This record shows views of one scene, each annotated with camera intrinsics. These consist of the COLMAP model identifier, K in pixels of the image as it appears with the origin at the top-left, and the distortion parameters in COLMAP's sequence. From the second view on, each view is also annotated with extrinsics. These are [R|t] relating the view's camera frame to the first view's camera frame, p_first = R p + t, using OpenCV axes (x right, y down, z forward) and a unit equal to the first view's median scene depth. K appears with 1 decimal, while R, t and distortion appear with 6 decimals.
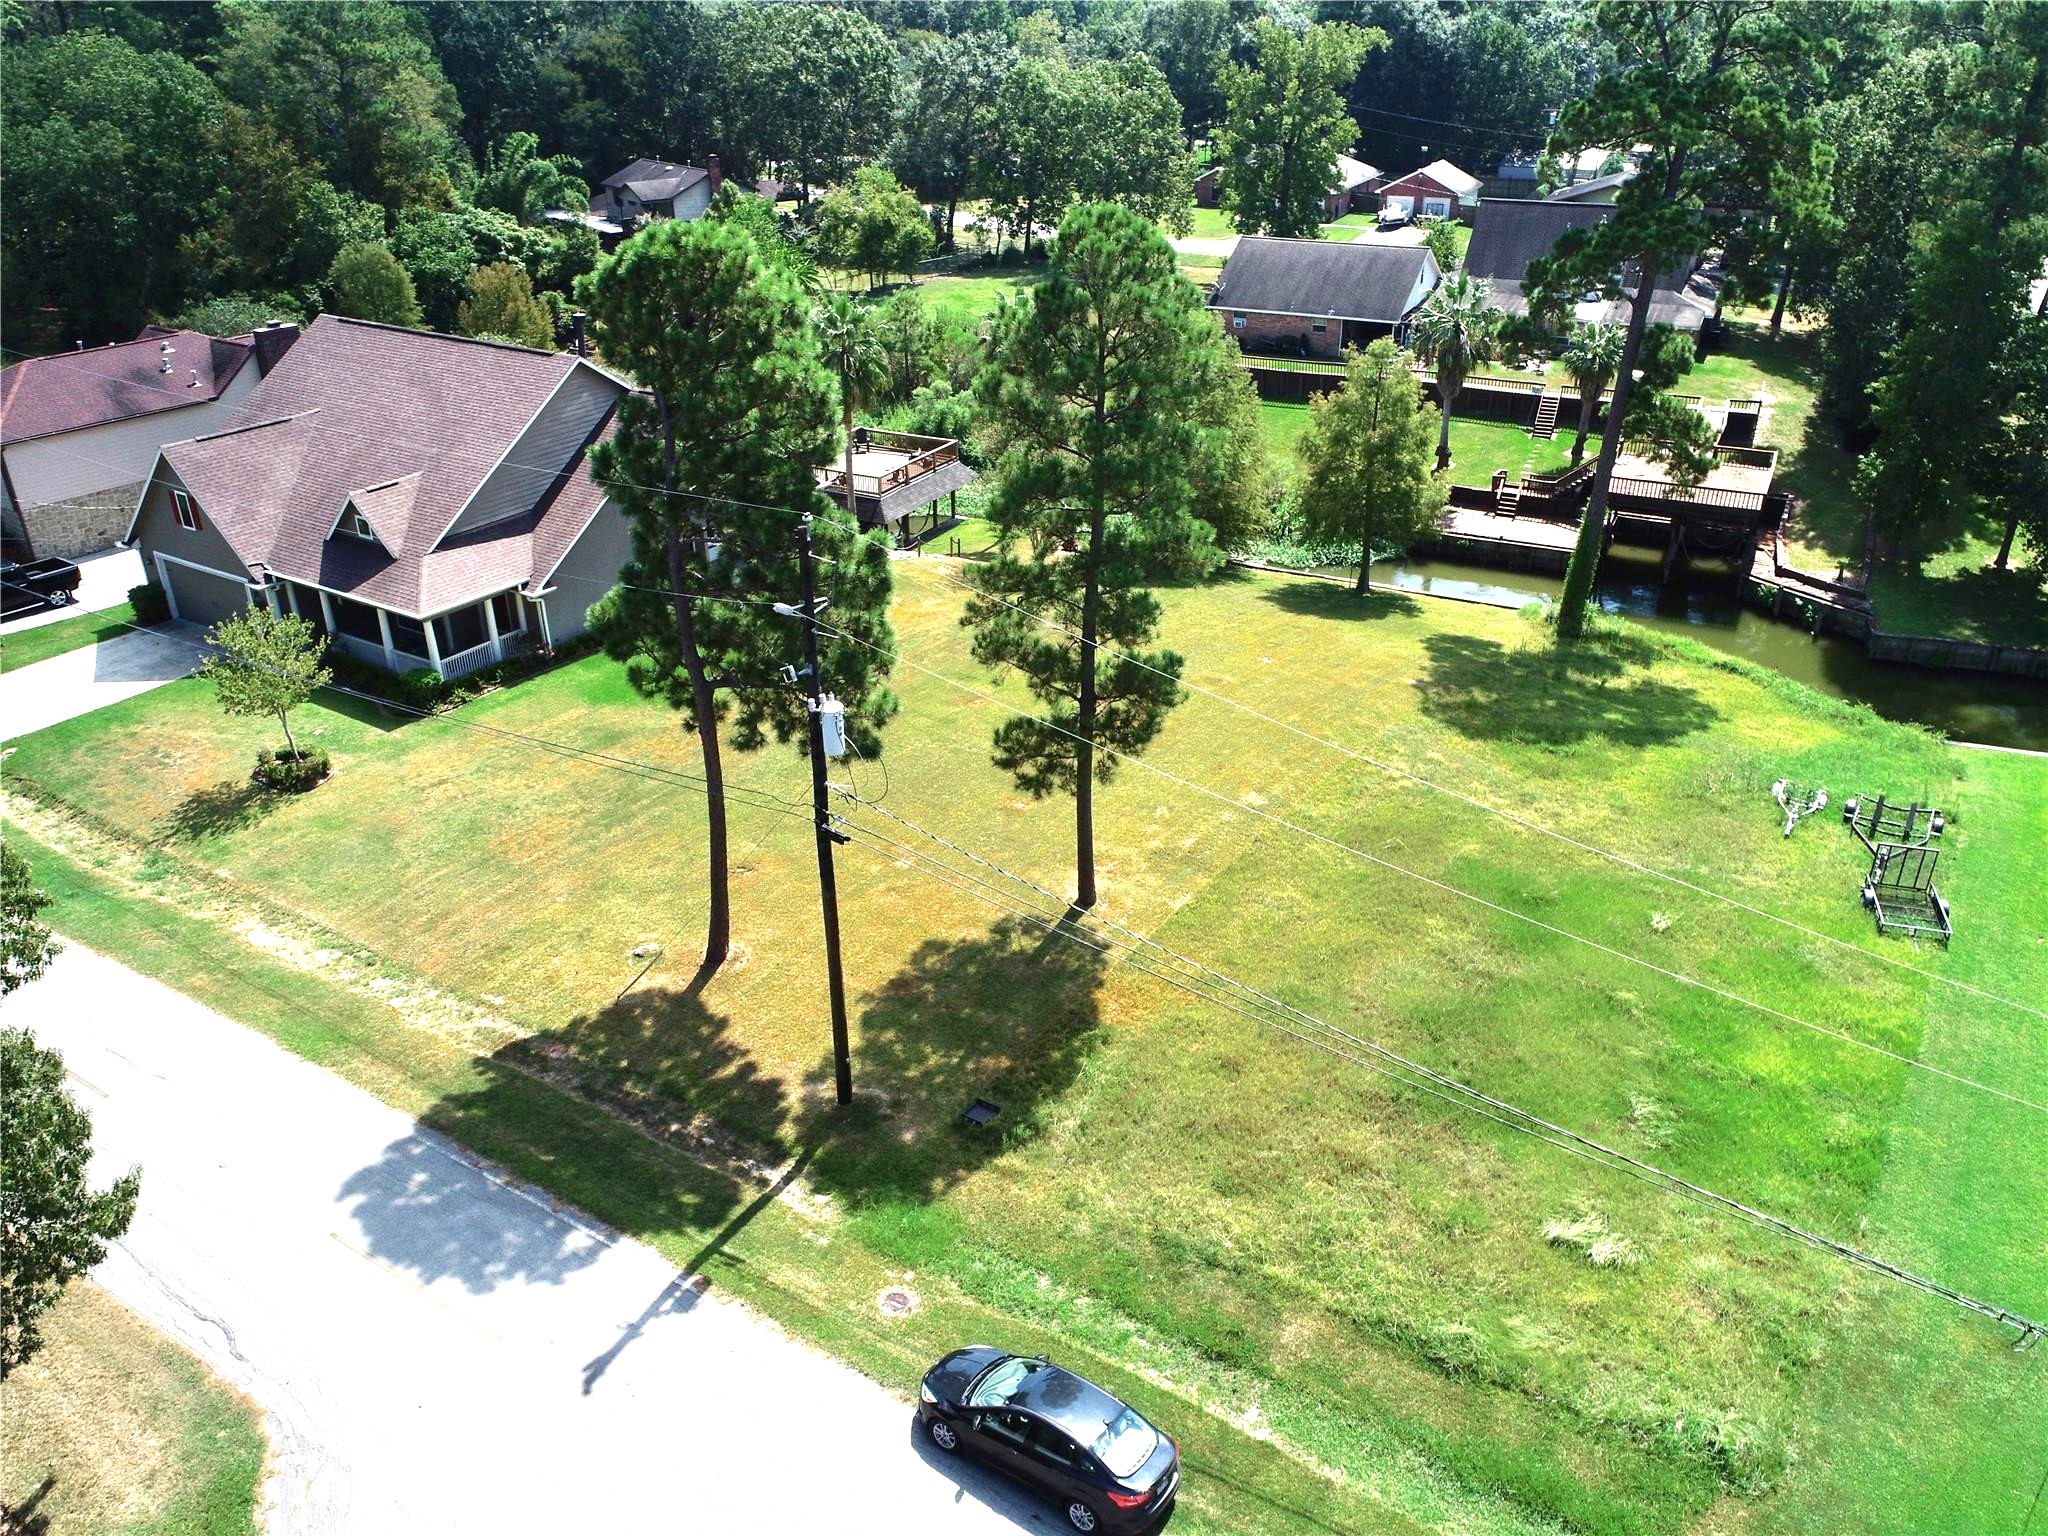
lens RADIAL K [[1534.8, 0, 1024.0], [0, 1534.8, 768.0], [0, 0, 1]] dist [0.019439, -0.001174]
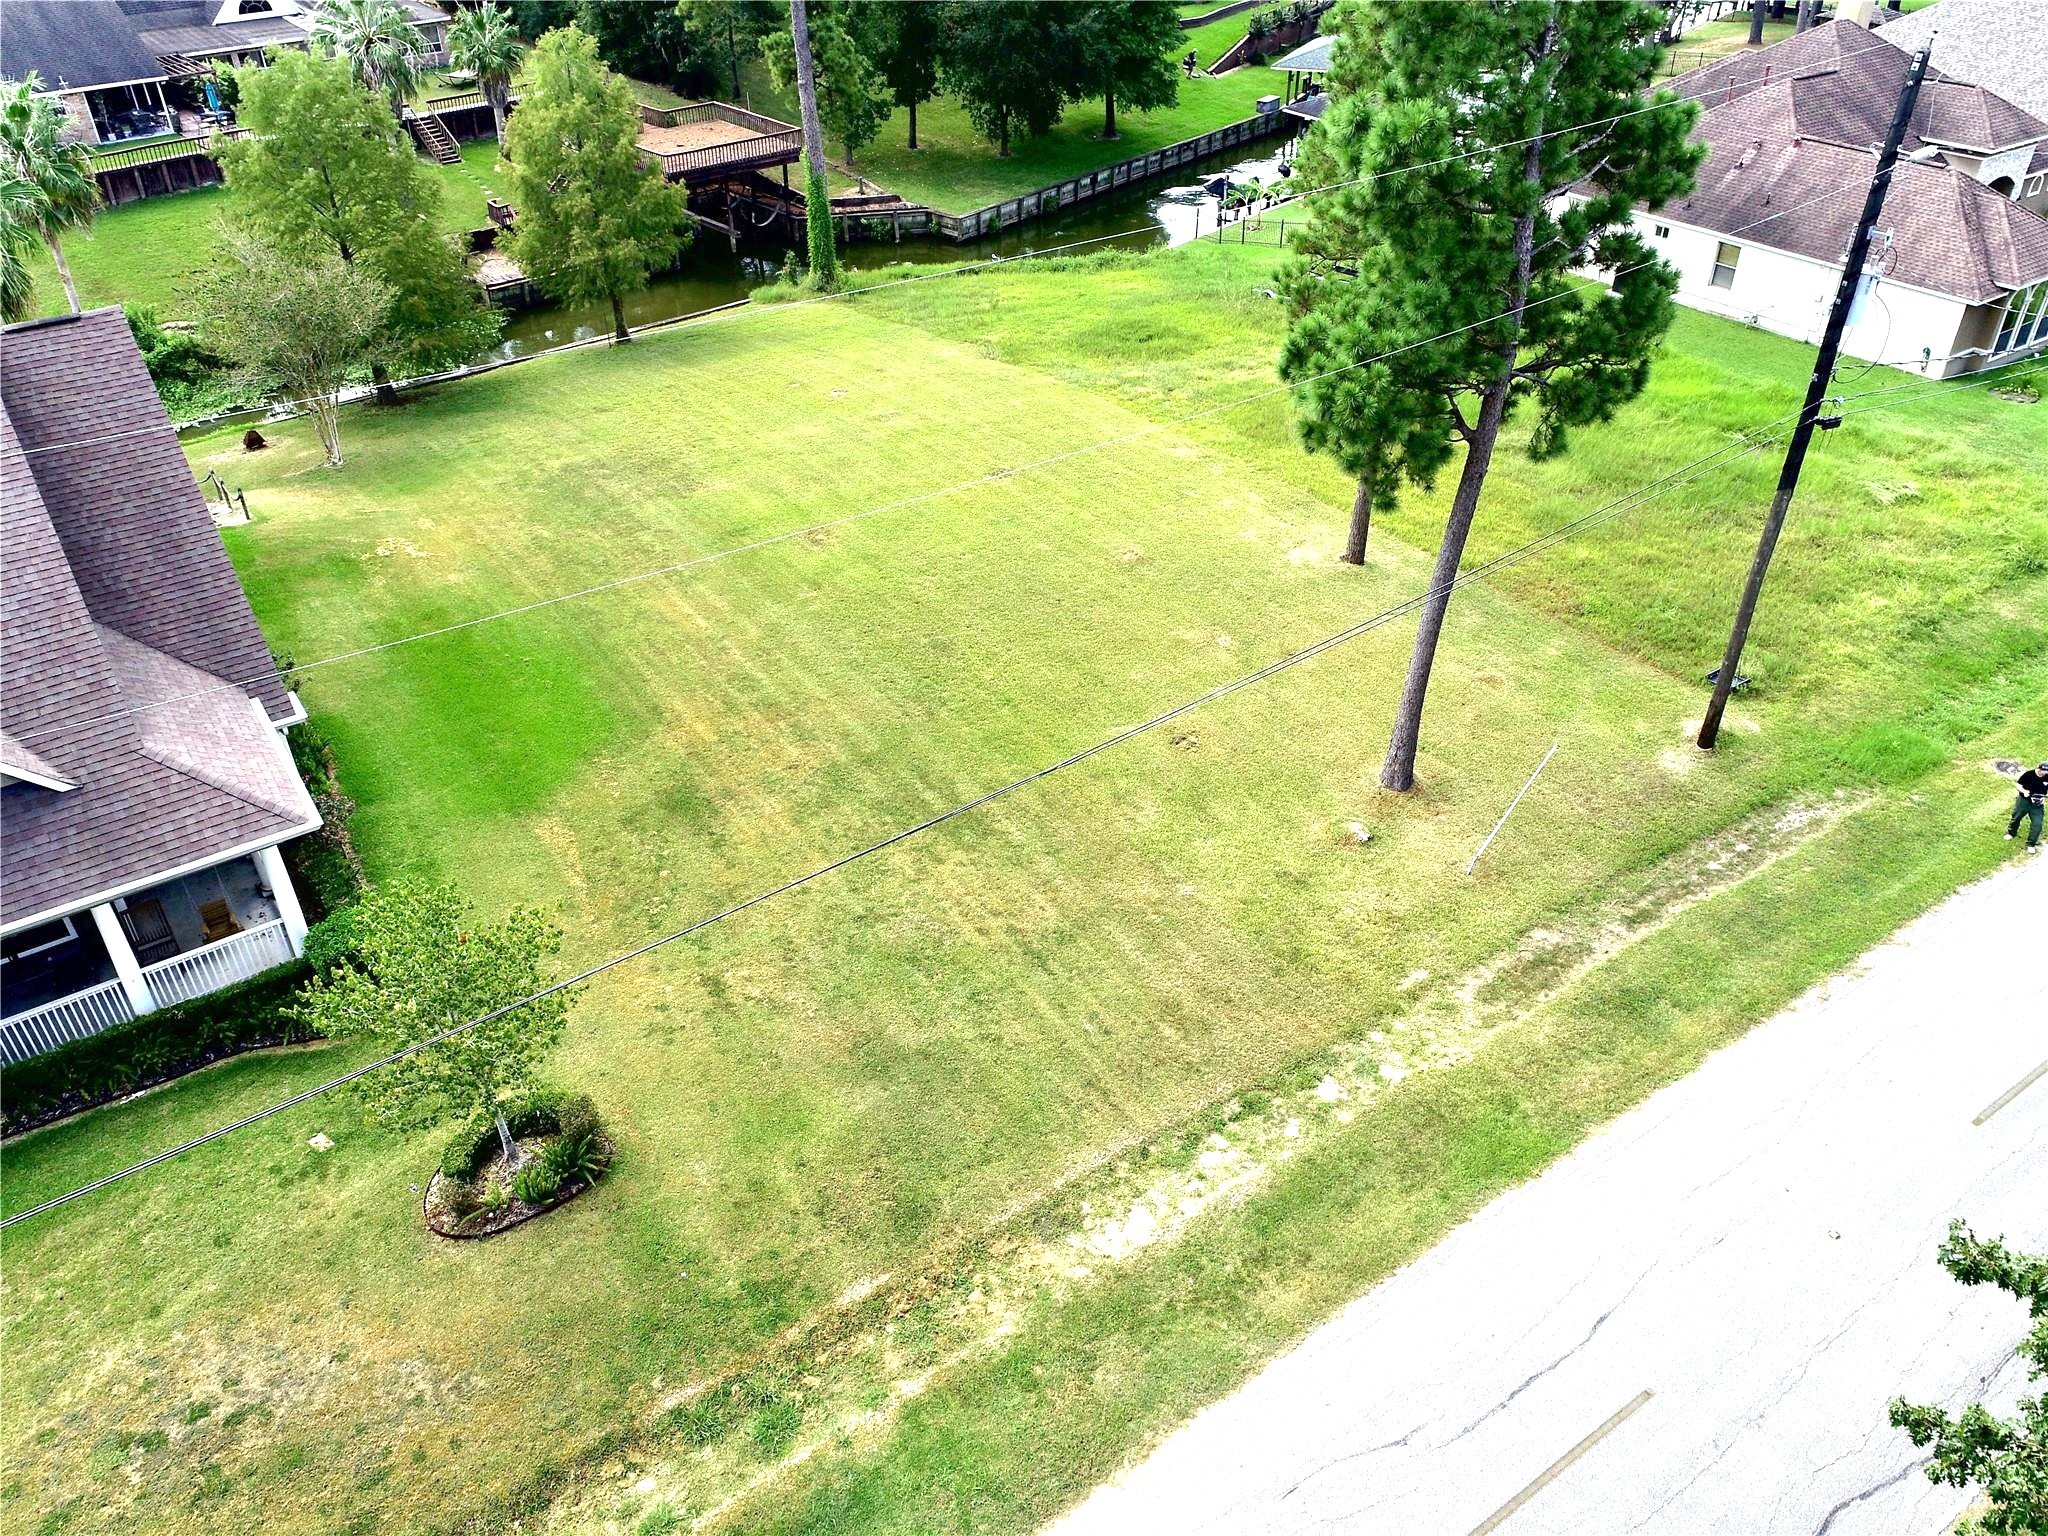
lens RADIAL K [[1556.0, 0, 1024.0], [0, 1556.0, 768.0], [0, 0, 1]] dist [0.002012, 0.000689]
pose [[0.384657, -0.528940, 0.756480, -0.706307], [0.428658, 0.828166, 0.361100, -0.205146], [-0.817491, 0.185371, 0.545294, 0.585509]]
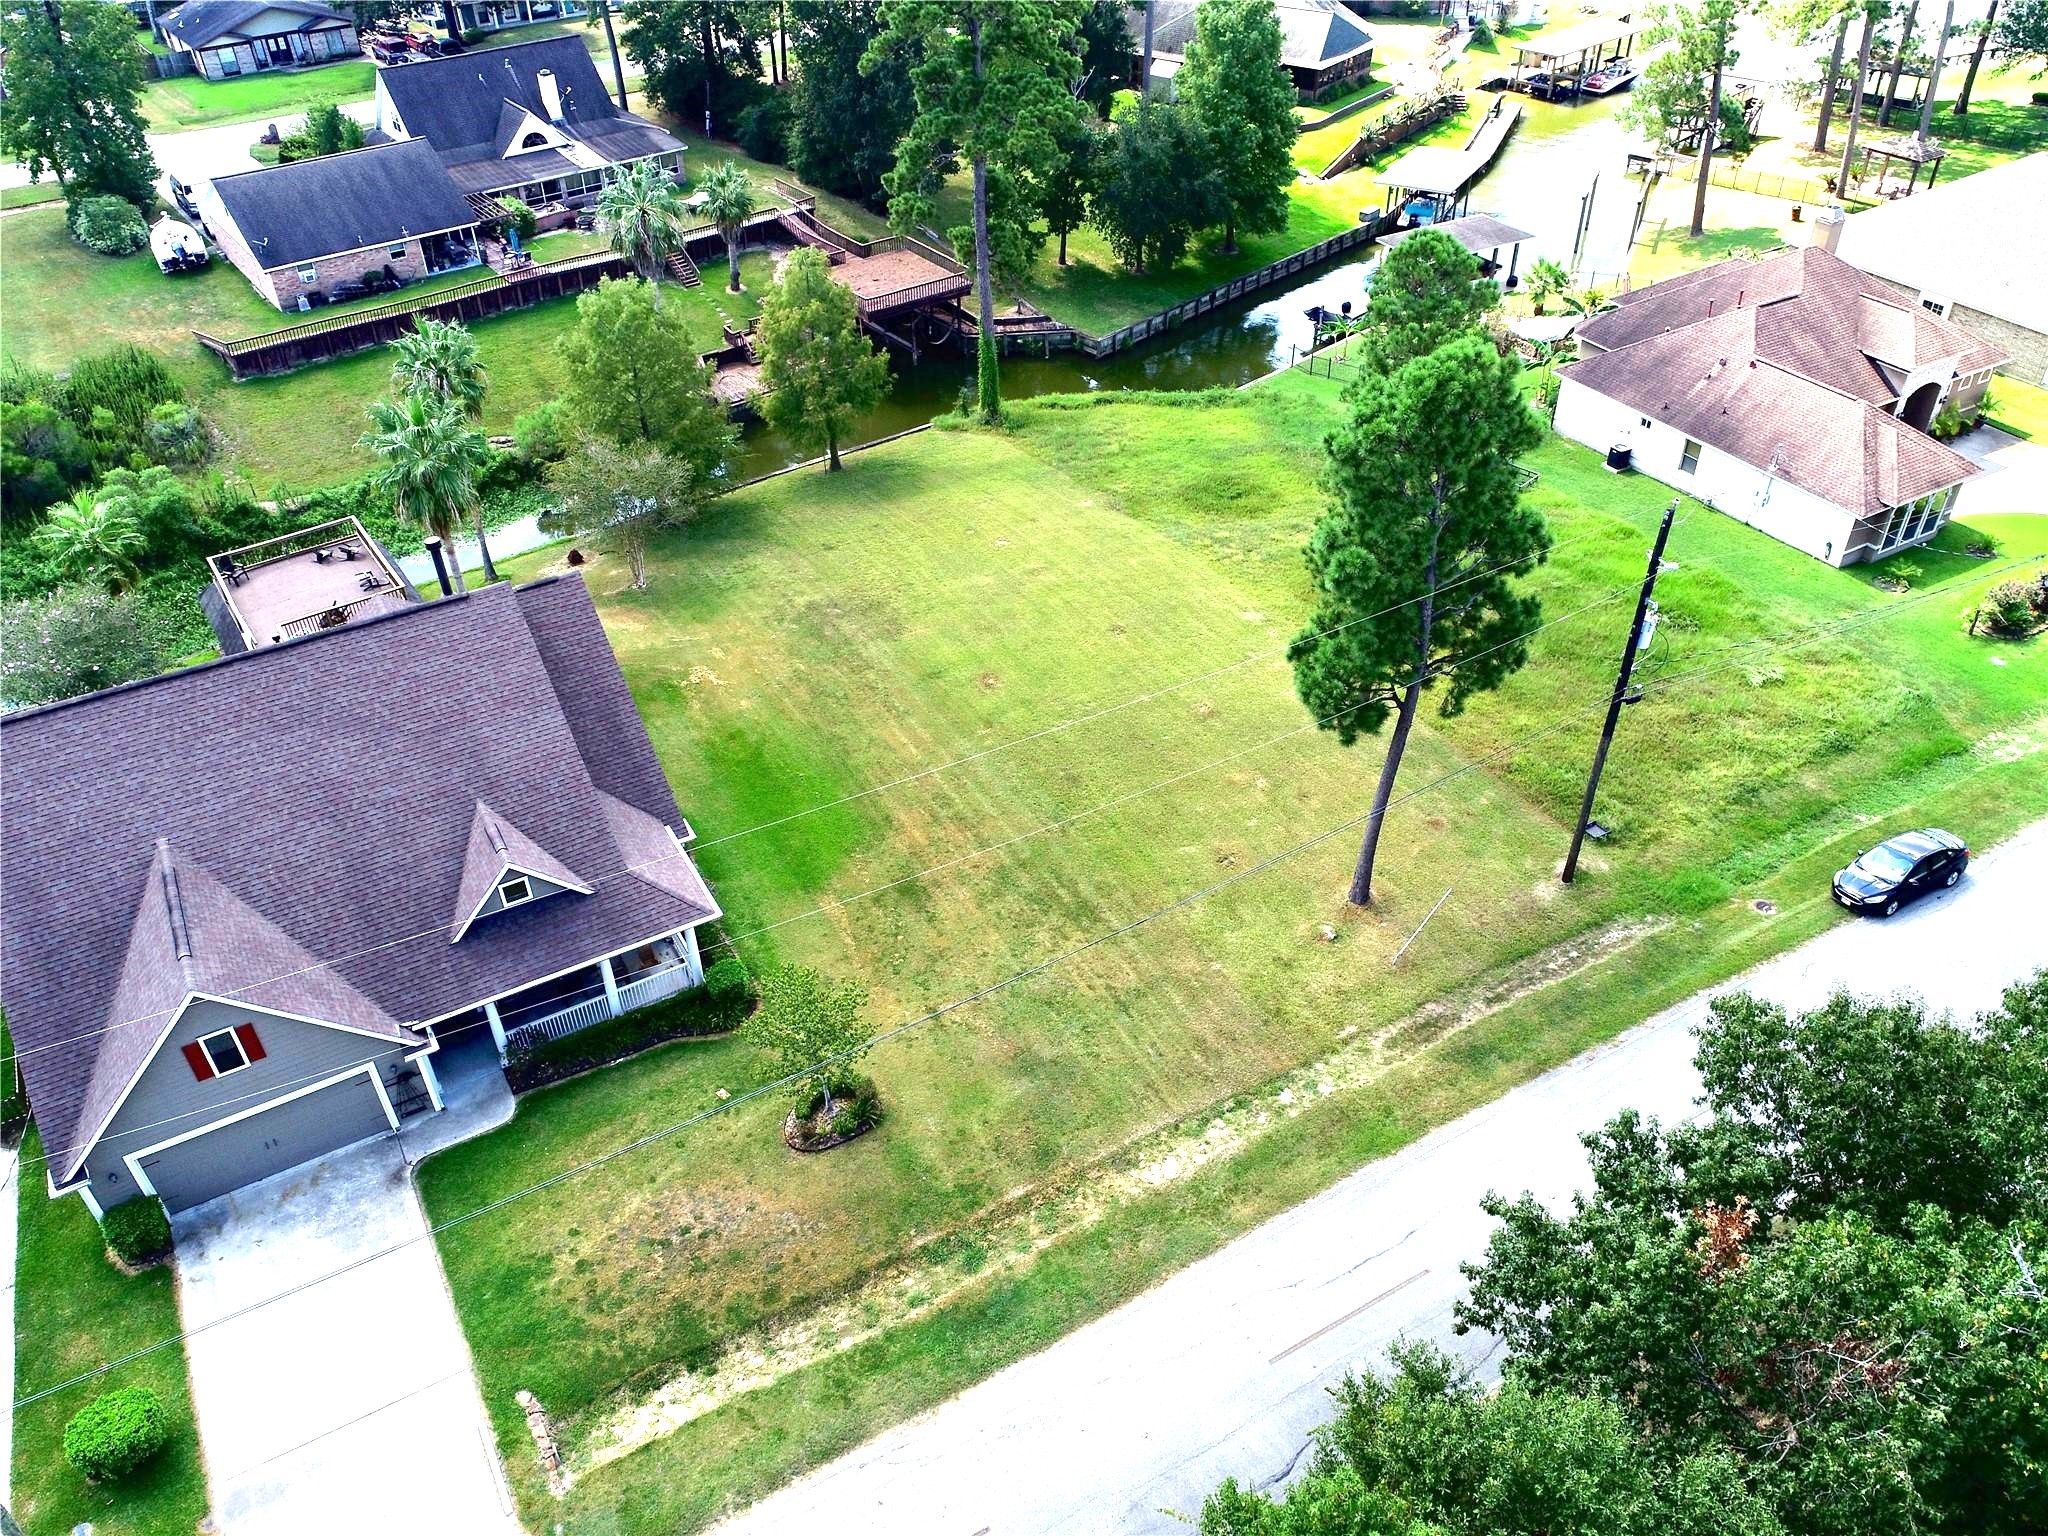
lens RADIAL K [[1556.0, 0, 1024.0], [0, 1556.0, 768.0], [0, 0, 1]] dist [0.002012, 0.000689]
pose [[0.462002, -0.545384, 0.699364, -0.926810], [0.420985, 0.828924, 0.368315, -0.437713], [-0.780593, 0.124260, 0.612563, 0.349529]]
